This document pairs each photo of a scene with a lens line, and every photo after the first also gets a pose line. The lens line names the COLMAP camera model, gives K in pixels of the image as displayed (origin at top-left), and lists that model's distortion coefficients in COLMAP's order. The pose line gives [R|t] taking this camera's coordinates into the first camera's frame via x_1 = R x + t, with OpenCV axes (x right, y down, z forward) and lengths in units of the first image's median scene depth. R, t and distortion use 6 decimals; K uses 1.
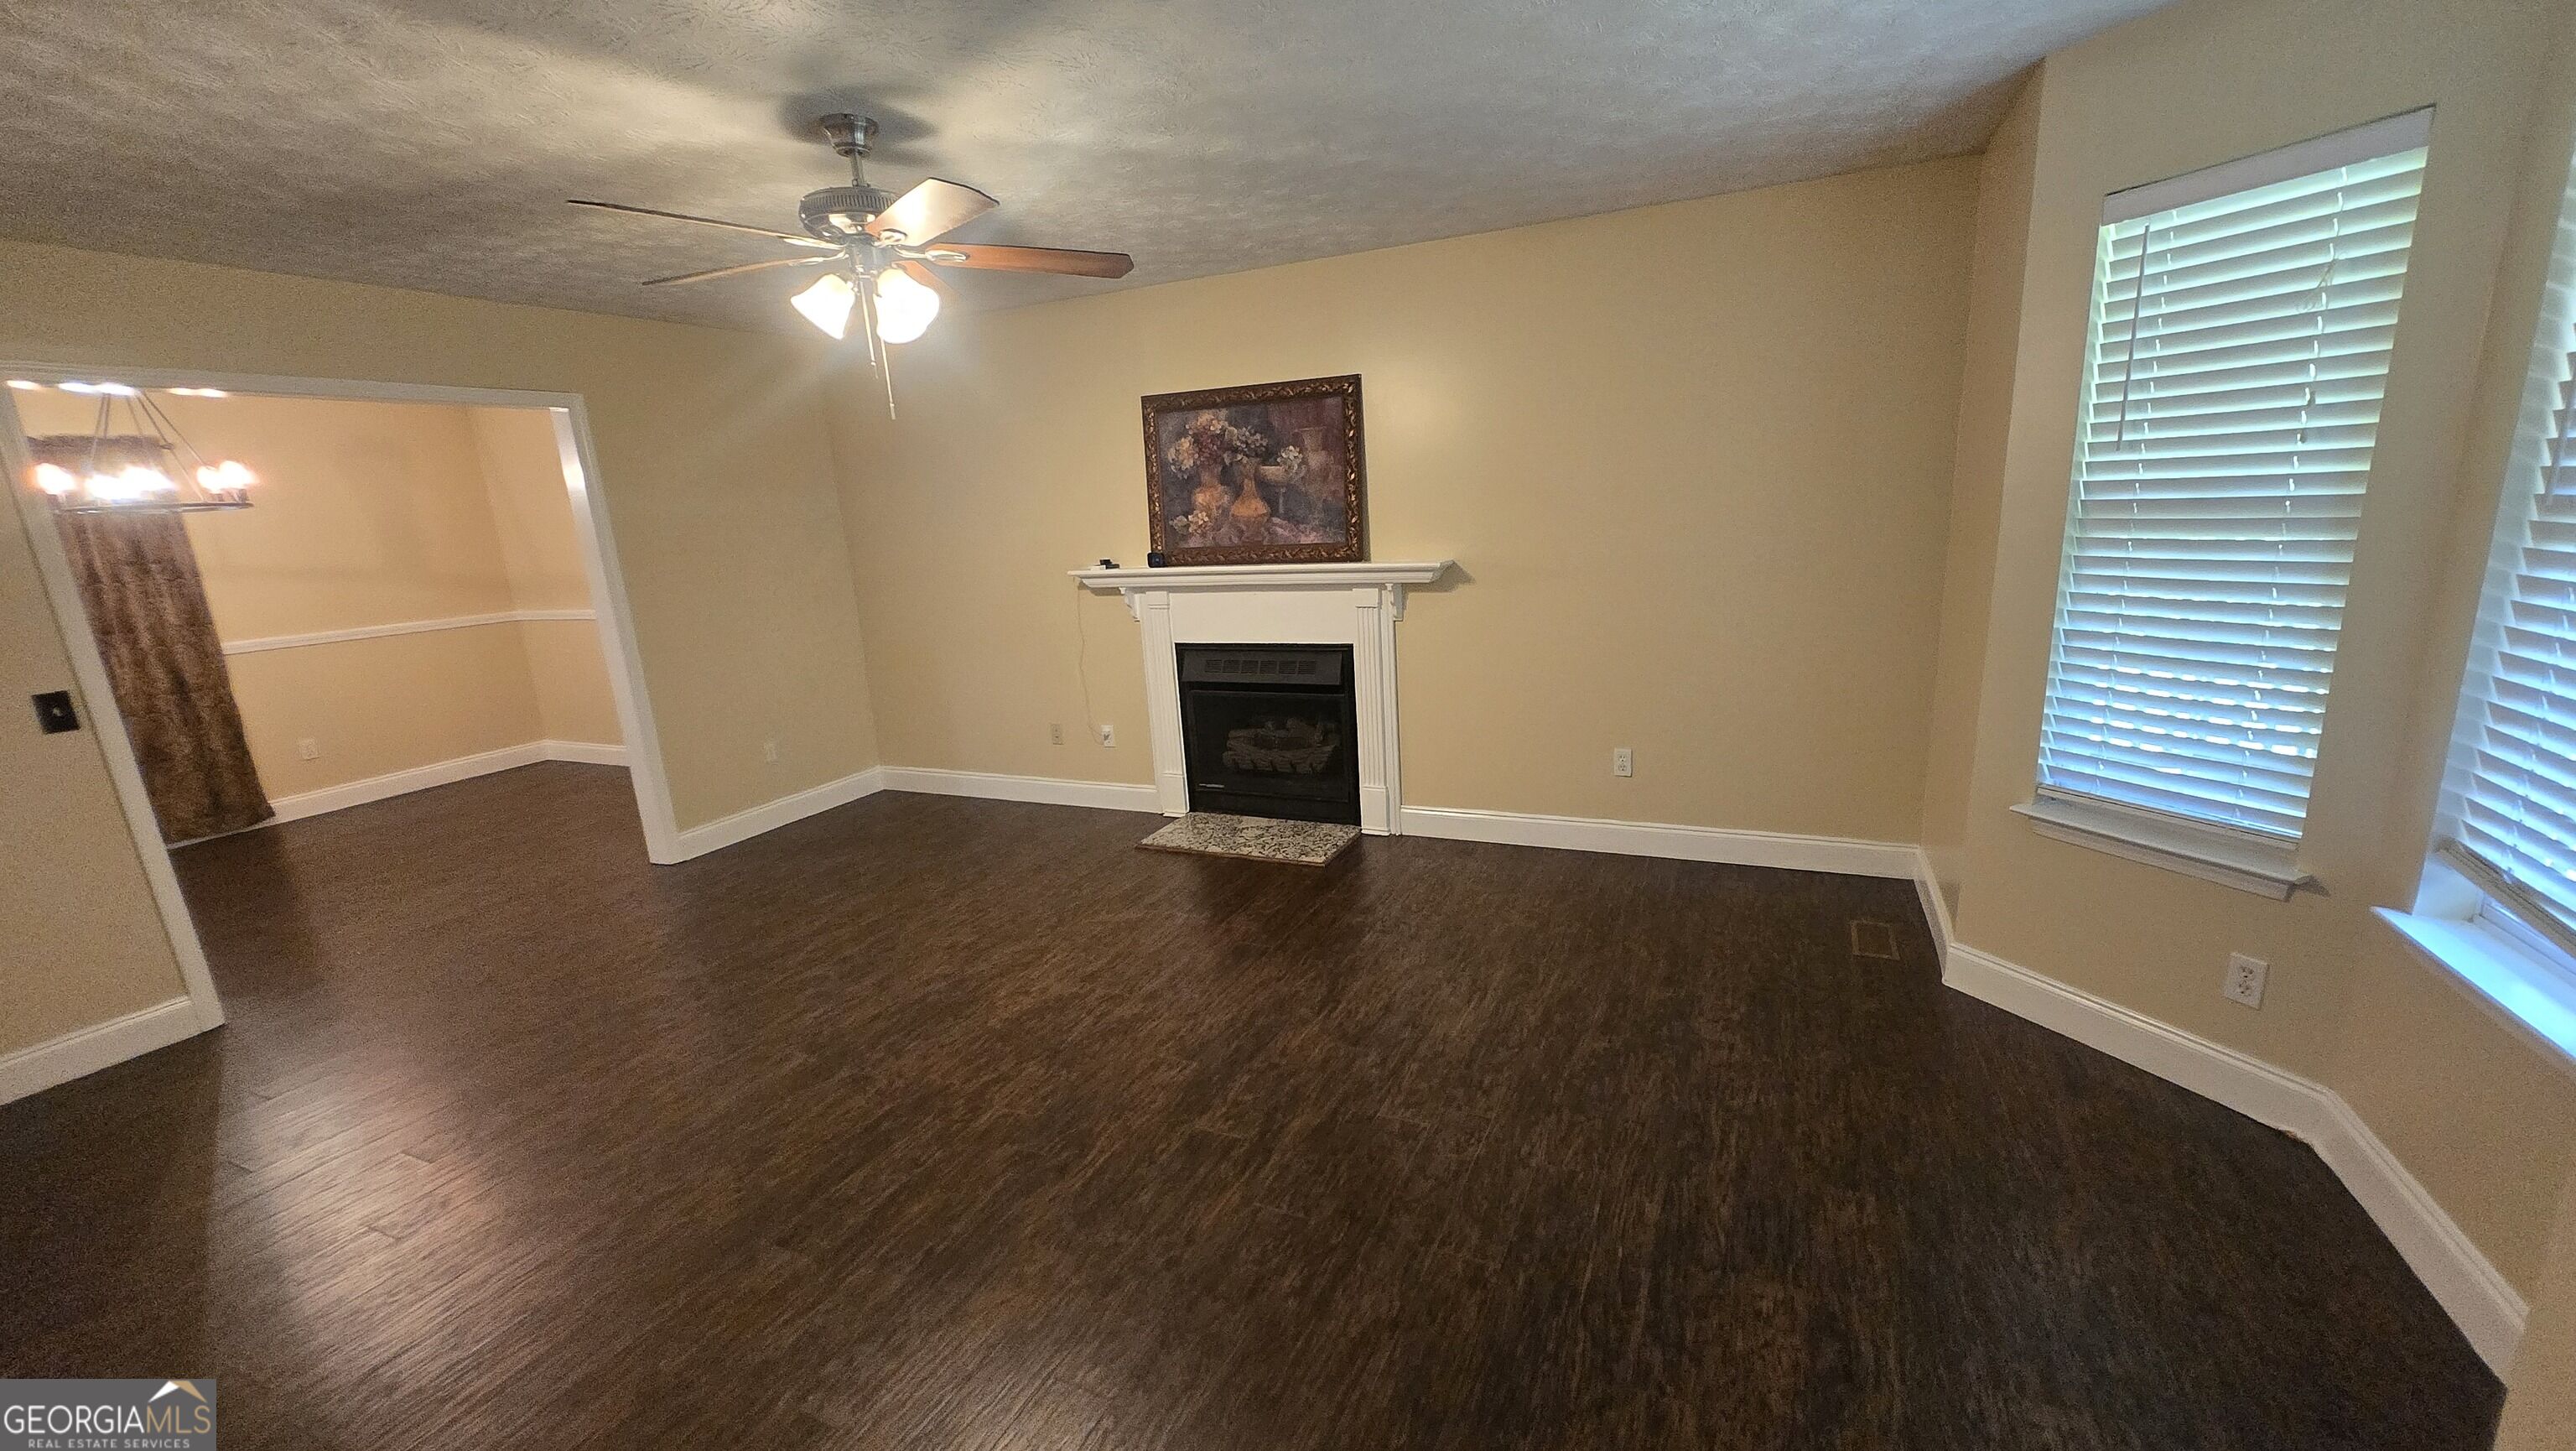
lens RADIAL K [[1000.4, 0, 1306.0], [0, 1000.4, 724.5], [0, 0, 1]] dist [-0.002698, -0.000306]
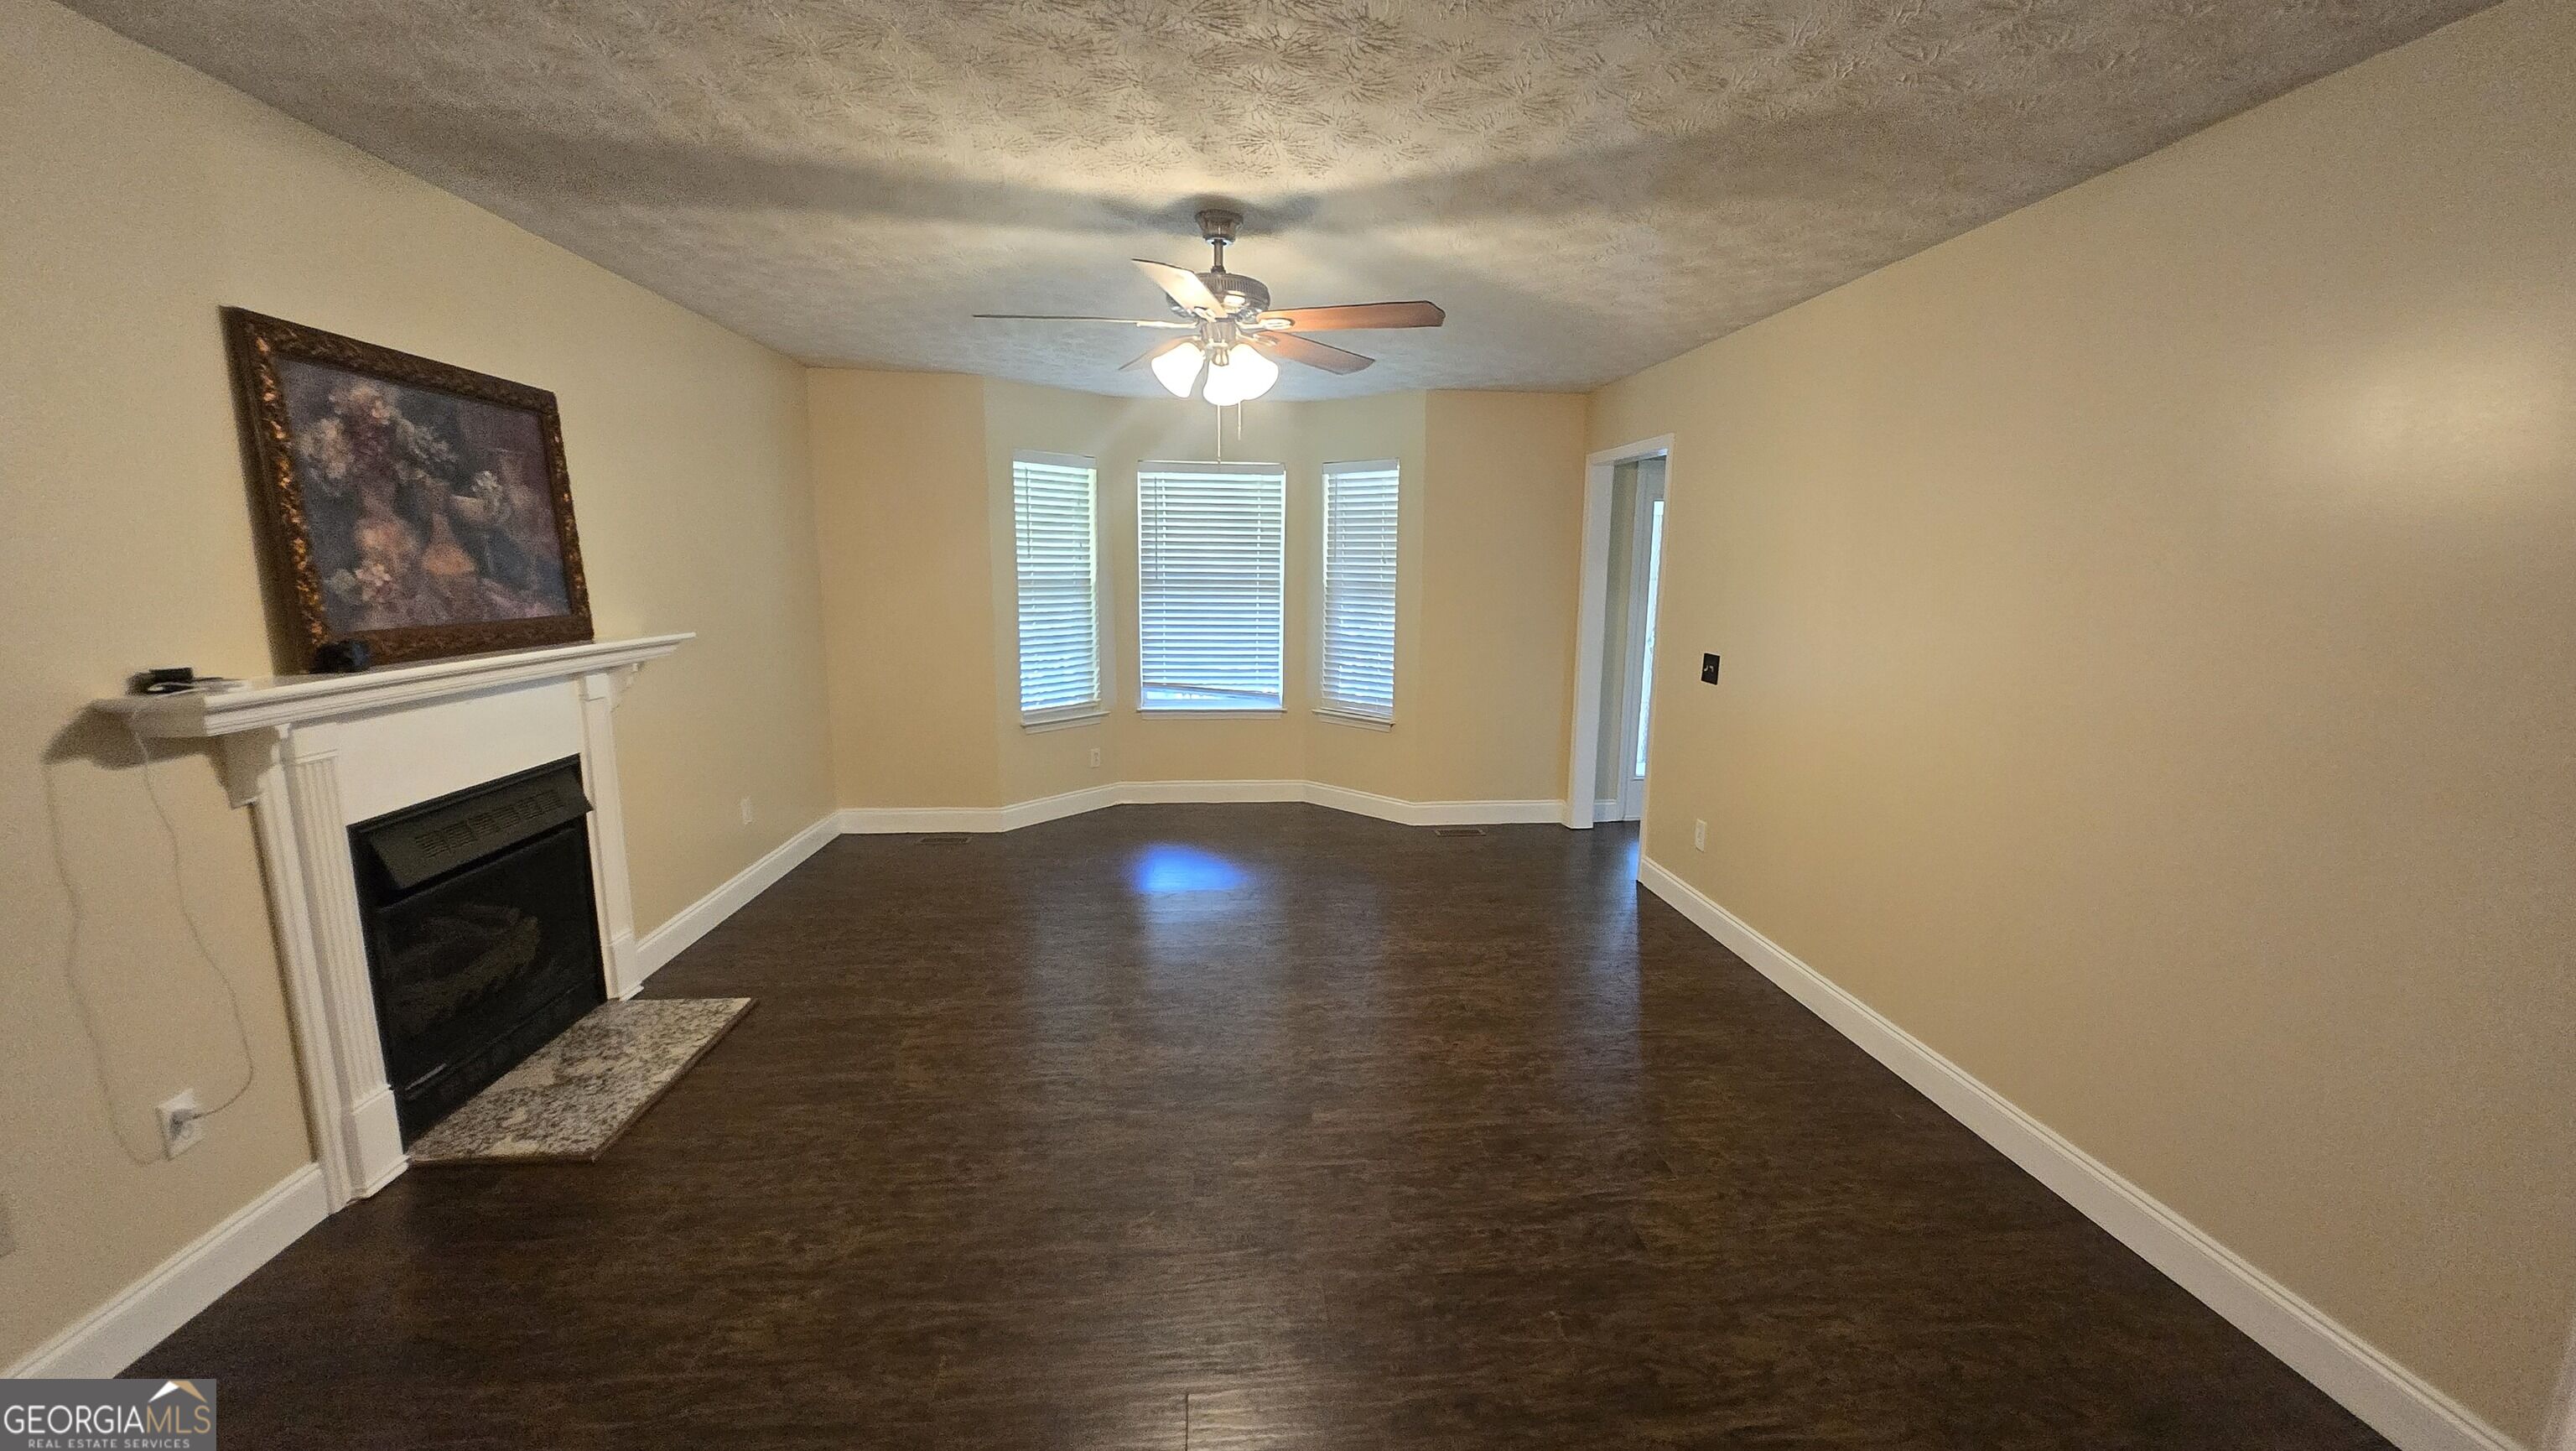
lens RADIAL K [[1000.4, 0, 1295.6], [0, 1000.4, 729.6], [0, 0, 1]] dist [-0.002698, -0.000306]
pose [[-0.482642, -0.094192, 0.870738, -0.829999], [0.208070, 0.953404, 0.218466, -0.146194], [-0.850743, 0.286615, -0.440555, 0.863542]]
